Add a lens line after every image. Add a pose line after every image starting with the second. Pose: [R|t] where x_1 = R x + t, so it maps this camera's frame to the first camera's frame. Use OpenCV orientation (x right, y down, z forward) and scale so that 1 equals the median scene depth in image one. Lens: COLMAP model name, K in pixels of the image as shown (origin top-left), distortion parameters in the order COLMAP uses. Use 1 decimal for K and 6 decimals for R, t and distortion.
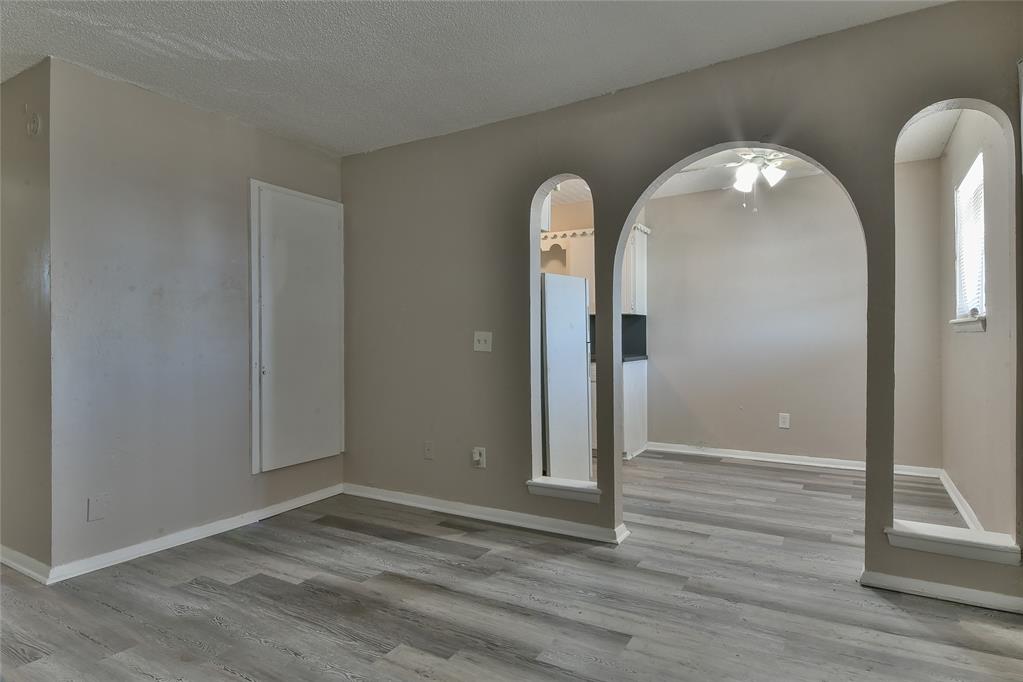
lens RADIAL K [[572.3, 0, 494.3], [0, 572.3, 342.0], [0, 0, 1]] dist [0.069036, -0.047757]
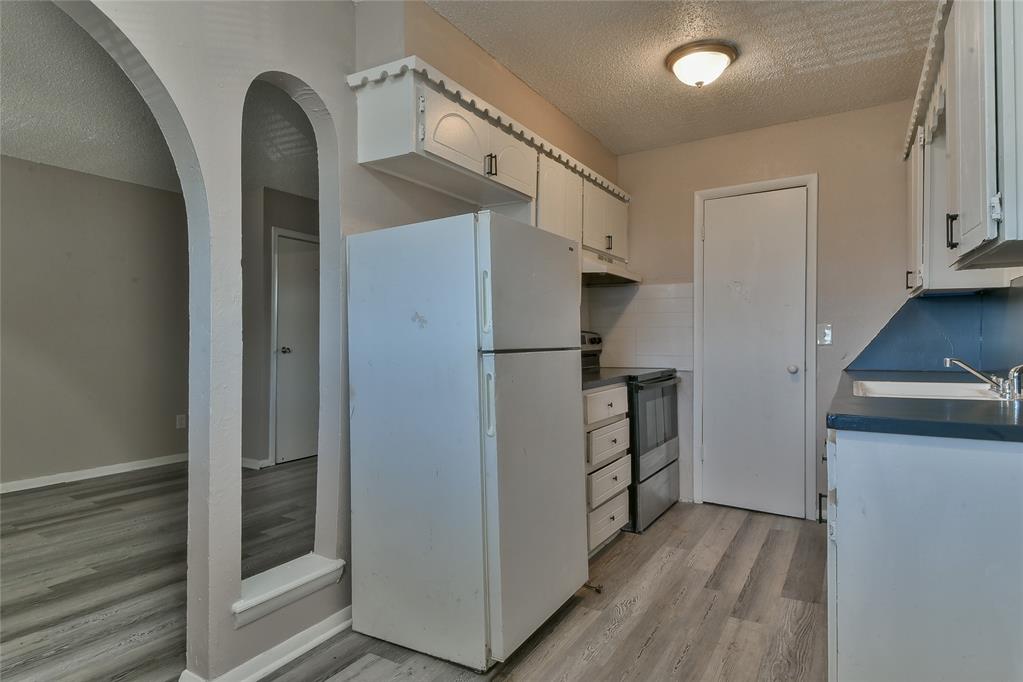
lens RADIAL K [[572.3, 0, 494.3], [0, 572.3, 342.0], [0, 0, 1]] dist [0.069036, -0.047757]
pose [[-0.007385, 0.016969, -0.999829, 0.616228], [-0.003207, 0.999850, 0.016993, -0.012591], [0.999968, 0.003332, -0.007330, 1.022963]]
